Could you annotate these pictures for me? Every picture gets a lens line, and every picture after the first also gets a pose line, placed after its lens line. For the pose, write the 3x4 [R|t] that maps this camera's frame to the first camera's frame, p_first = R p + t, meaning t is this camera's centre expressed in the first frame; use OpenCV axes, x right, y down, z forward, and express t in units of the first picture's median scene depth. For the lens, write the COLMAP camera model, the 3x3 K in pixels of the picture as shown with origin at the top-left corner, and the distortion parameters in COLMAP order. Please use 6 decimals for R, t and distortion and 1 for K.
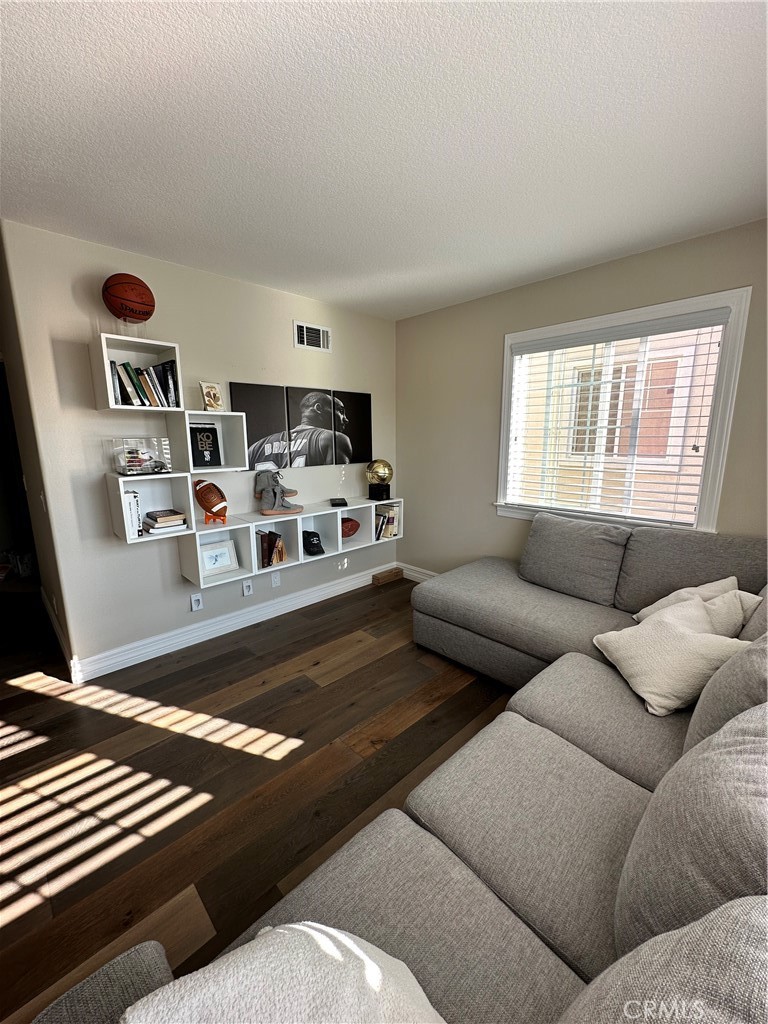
lens RADIAL K [[409.5, 0, 387.3], [0, 409.5, 516.1], [0, 0, 1]] dist [-0.002077, -0.000122]
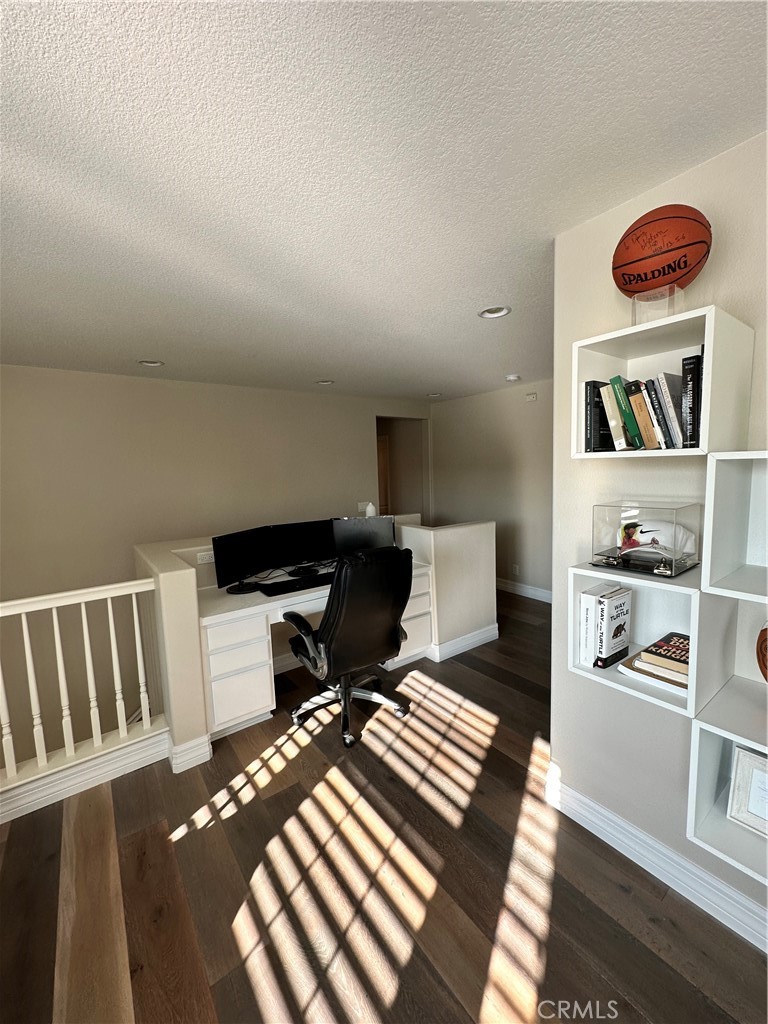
lens RADIAL K [[409.5, 0, 387.3], [0, 409.5, 516.1], [0, 0, 1]] dist [-0.002077, -0.000122]
pose [[-0.140395, 0.126598, -0.981968, -0.007049], [-0.162505, 0.975395, 0.148984, -0.210356], [0.976669, 0.180491, -0.116368, 0.757839]]
